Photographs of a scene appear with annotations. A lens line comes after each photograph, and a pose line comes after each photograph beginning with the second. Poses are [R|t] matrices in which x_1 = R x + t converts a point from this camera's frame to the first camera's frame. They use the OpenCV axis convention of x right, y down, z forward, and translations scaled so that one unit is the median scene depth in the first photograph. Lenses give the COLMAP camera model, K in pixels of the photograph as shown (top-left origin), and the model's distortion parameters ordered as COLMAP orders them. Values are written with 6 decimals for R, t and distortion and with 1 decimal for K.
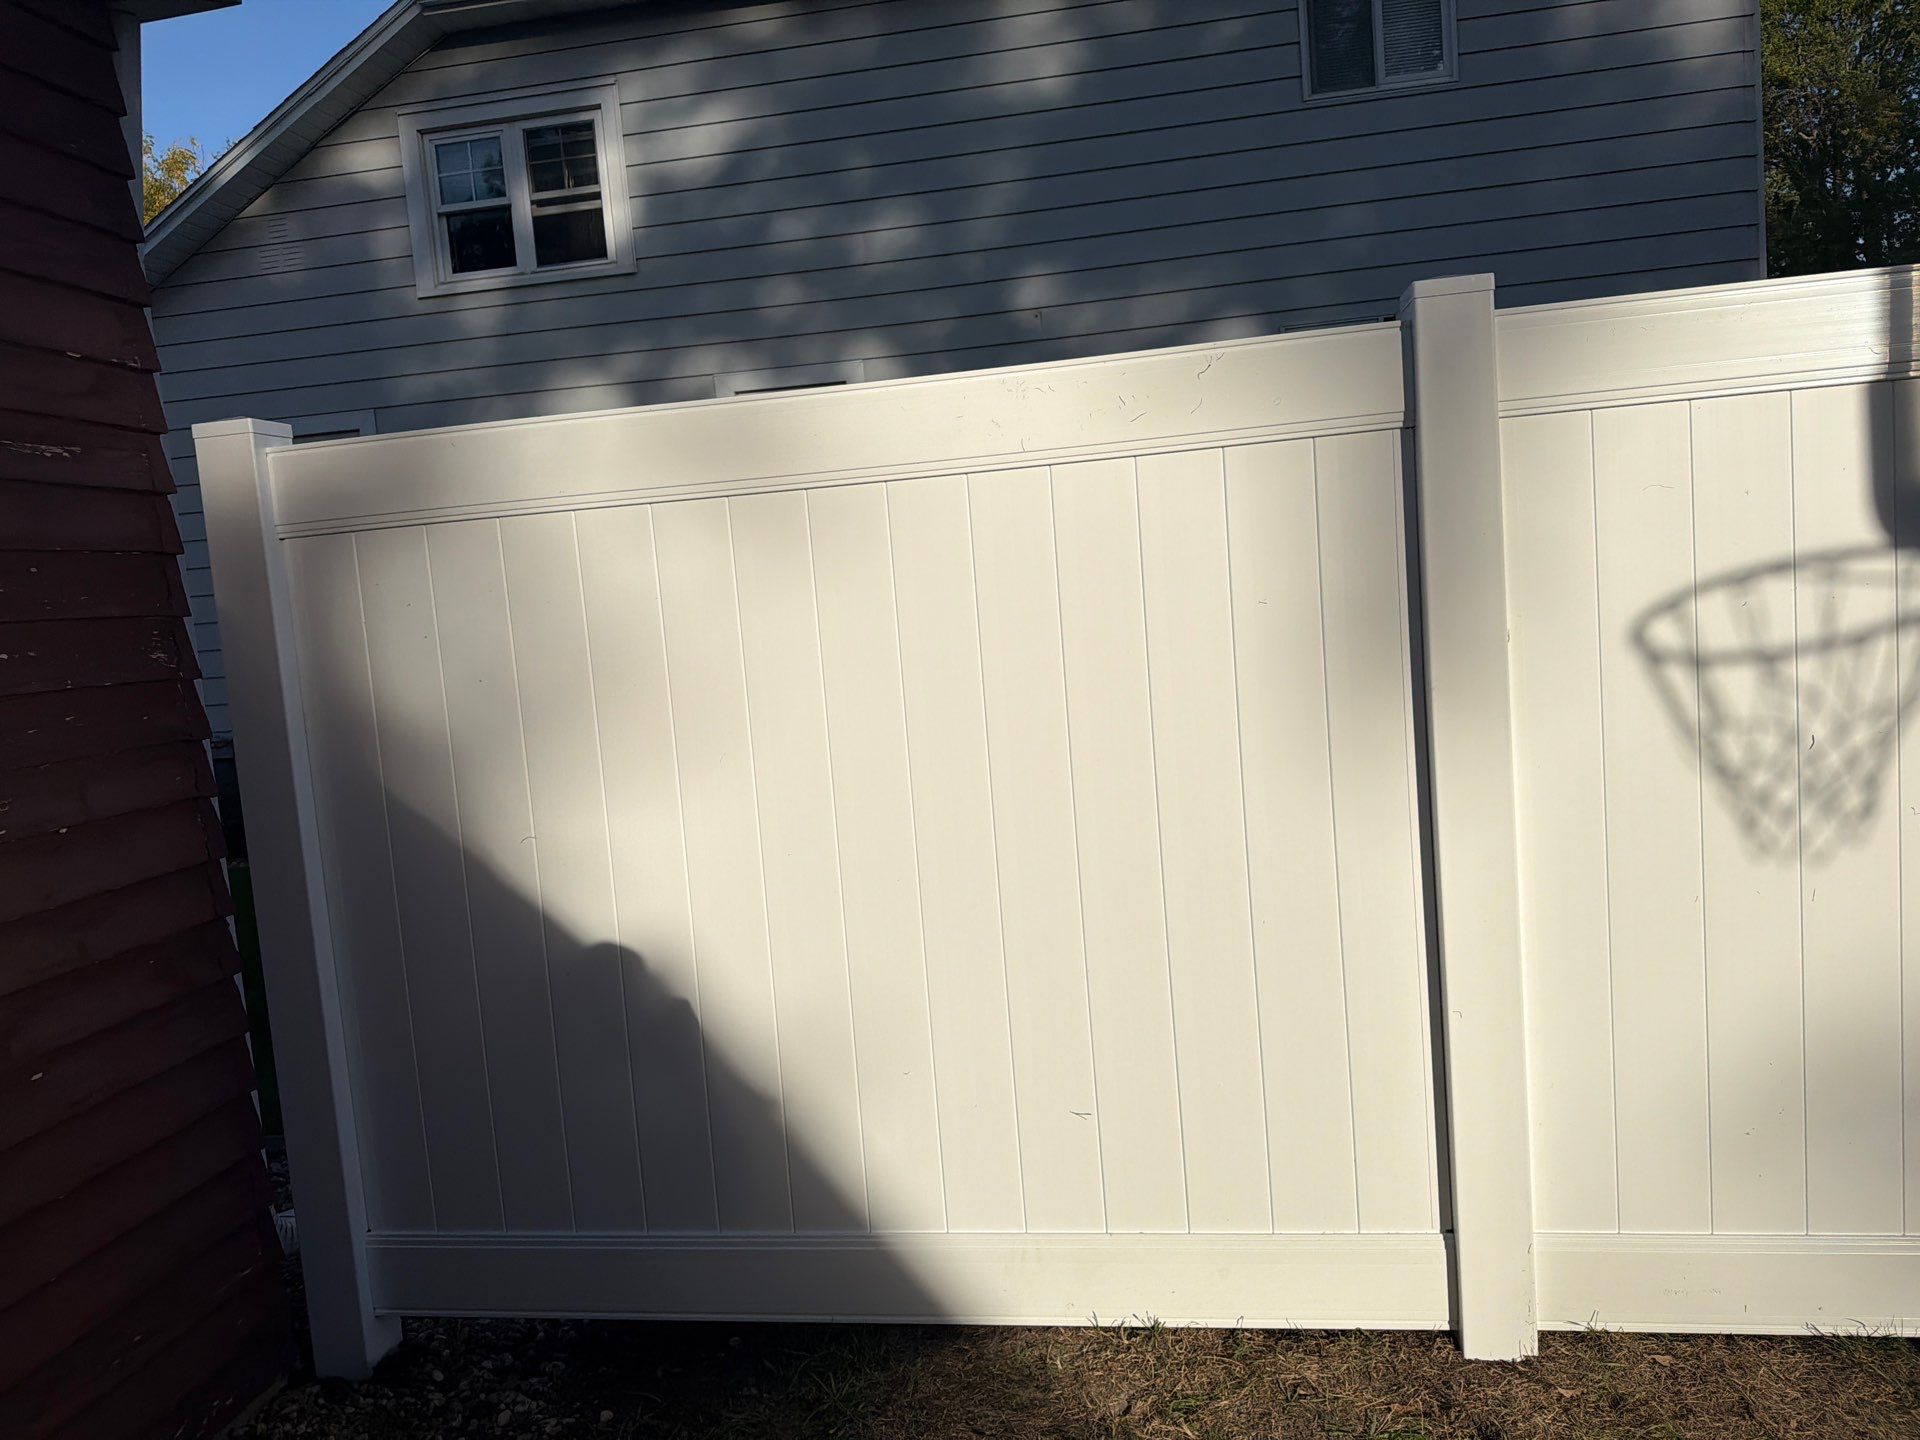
lens RADIAL K [[1342.7, 0, 937.0], [0, 1342.7, 712.6], [0, 0, 1]] dist [0.016597, -0.017342]
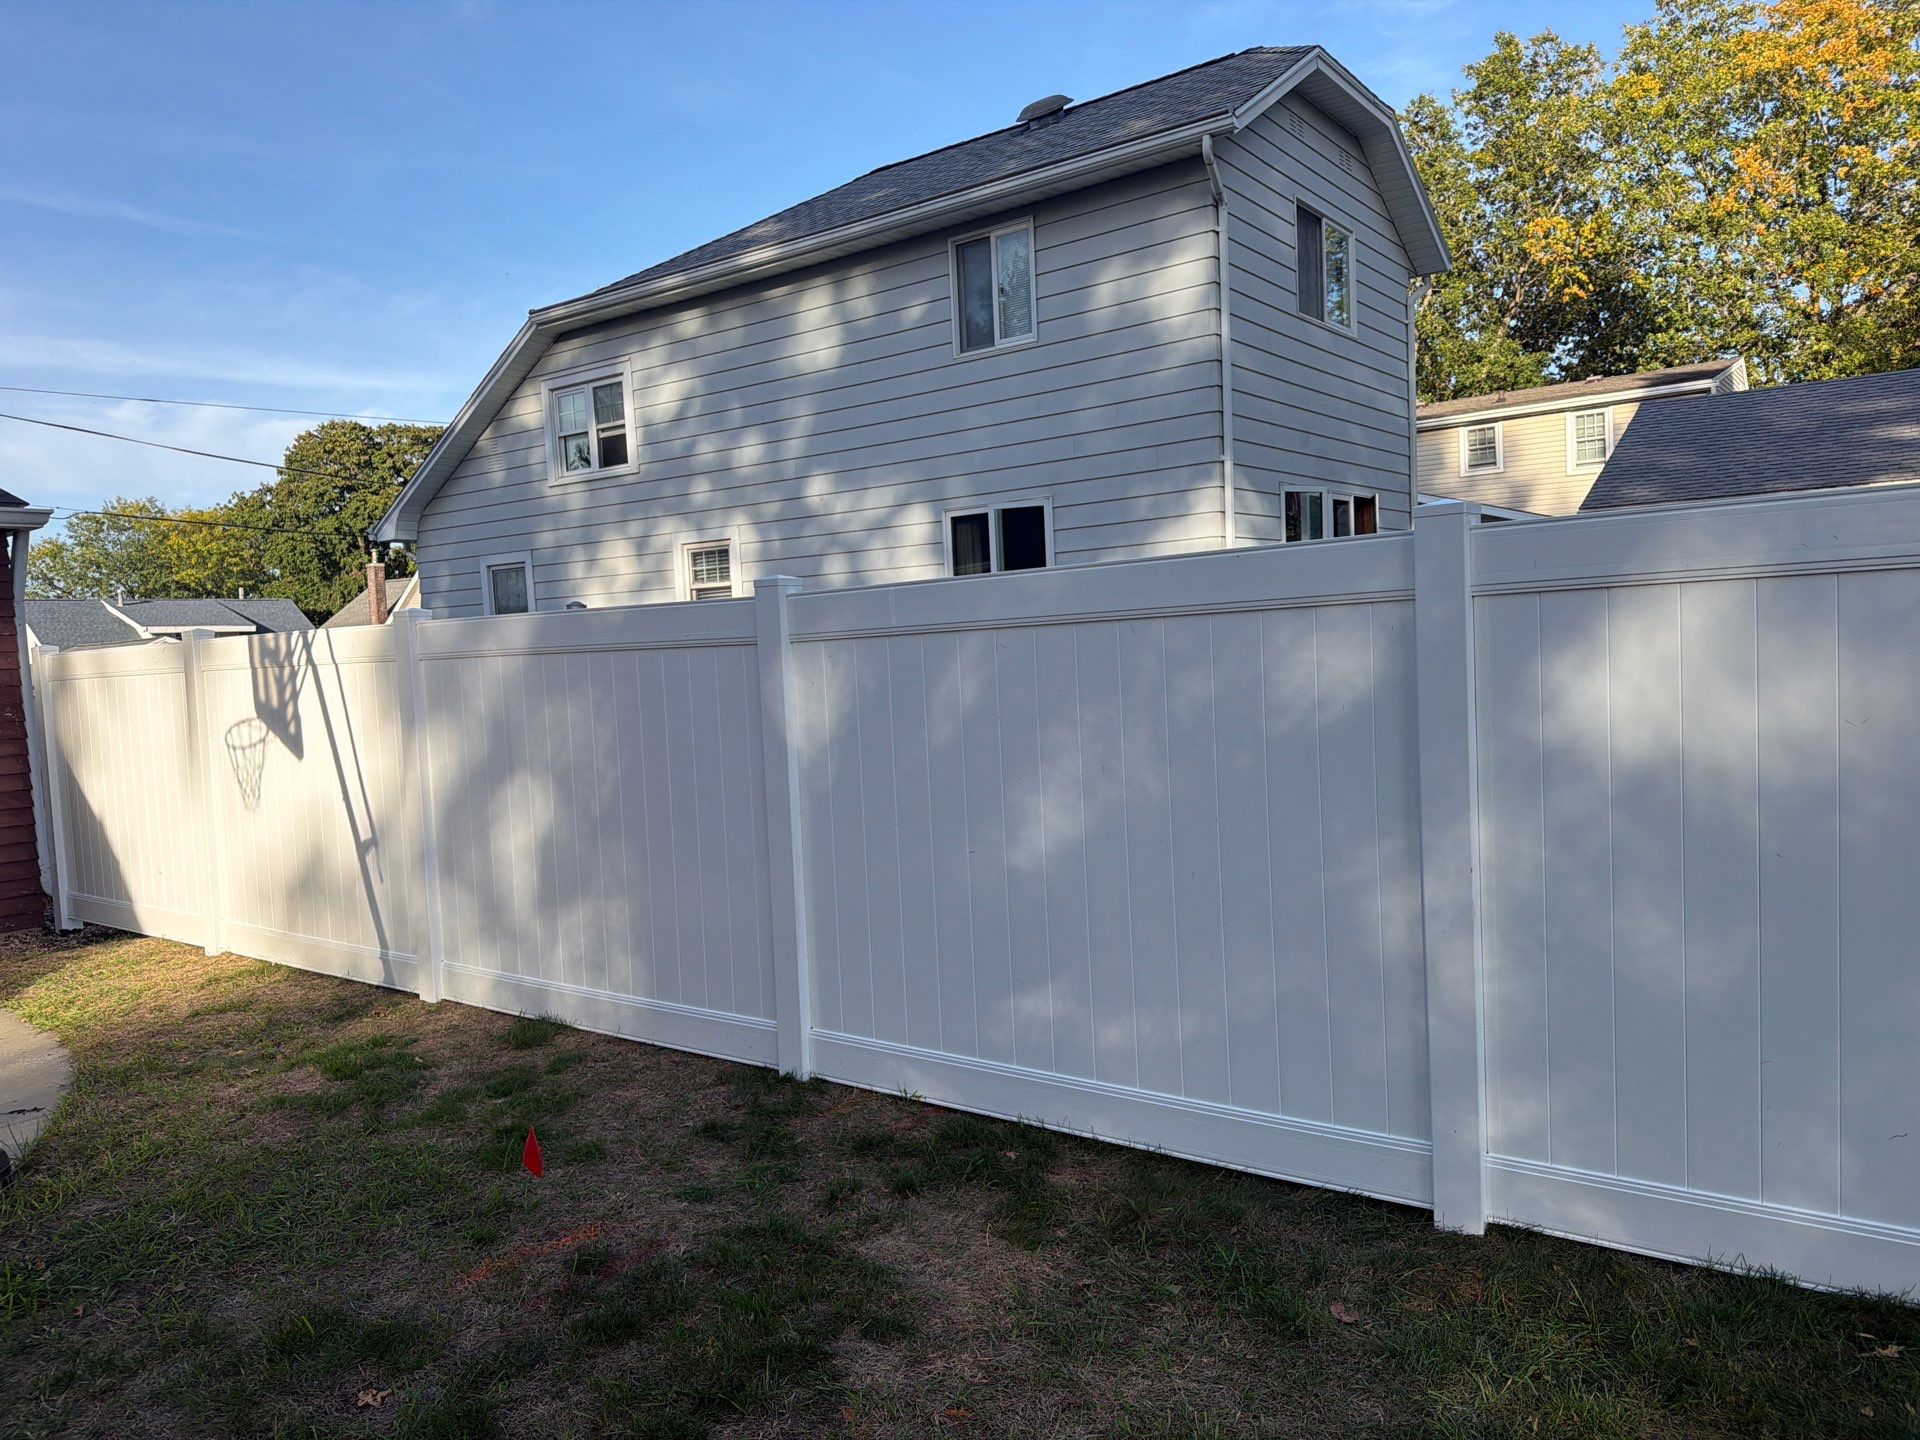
lens RADIAL K [[1317.1, 0, 960.0], [0, 1317.1, 720.0], [0, 0, 1]] dist [0.176361, -0.294806]
pose [[0.886330, 0.063508, -0.458679, 1.020589], [-0.065195, 0.997798, 0.012174, -0.073142], [0.458442, 0.019114, 0.888519, -0.320687]]
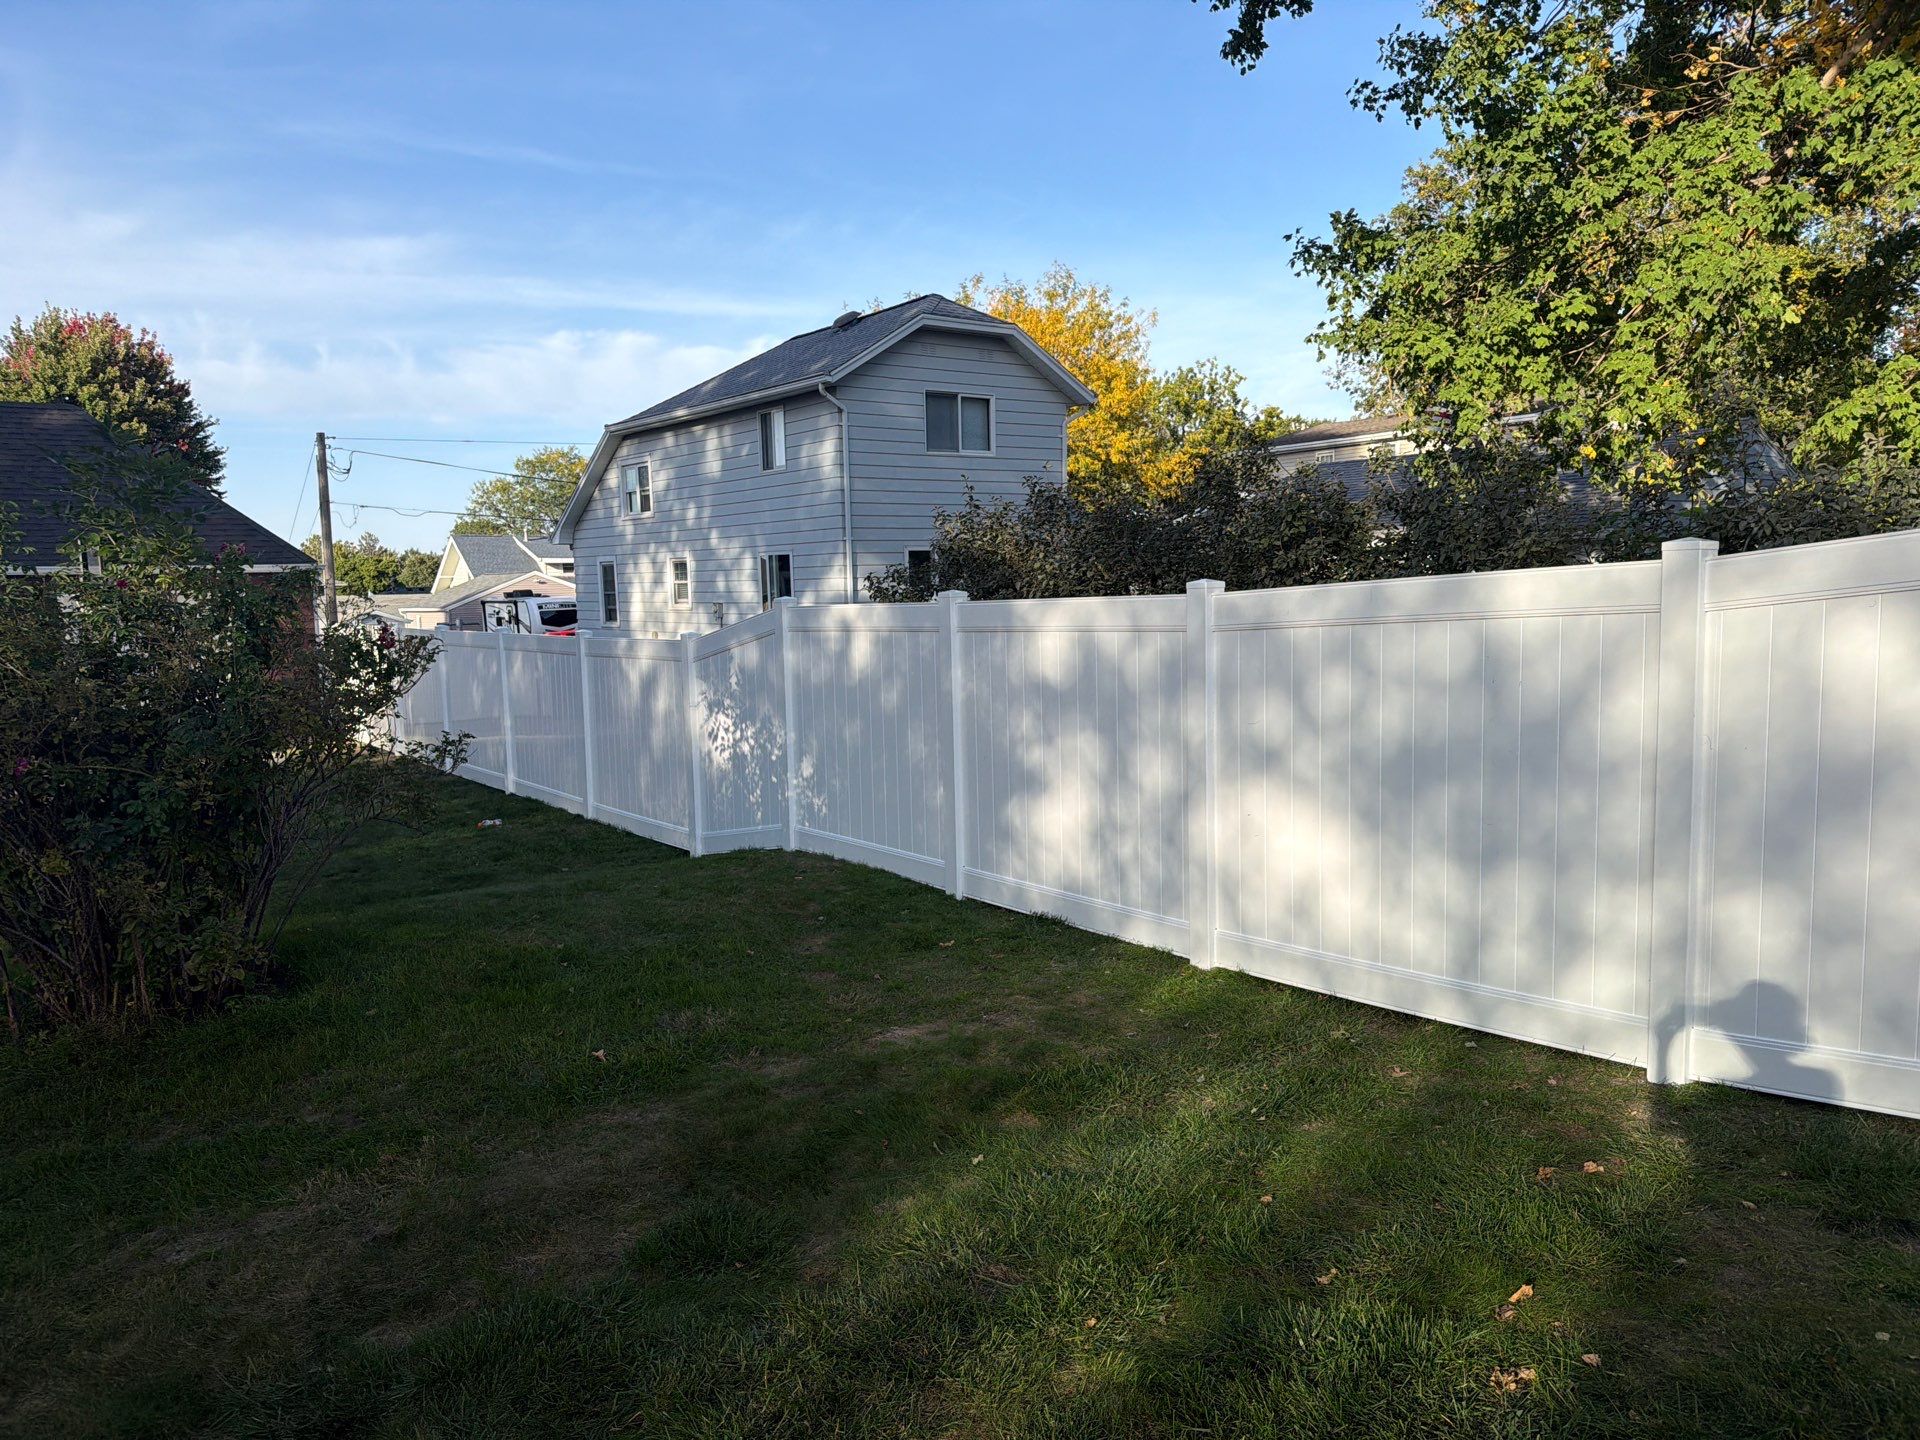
lens RADIAL K [[1348.6, 0, 960.1], [0, 1348.6, 721.6], [0, 0, 1]] dist [0.170606, -0.285447]
pose [[0.708149, 0.136739, -0.692696, 2.727256], [-0.095964, 0.990604, 0.097442, -0.264760], [0.699512, -0.002529, 0.714617, -0.783454]]
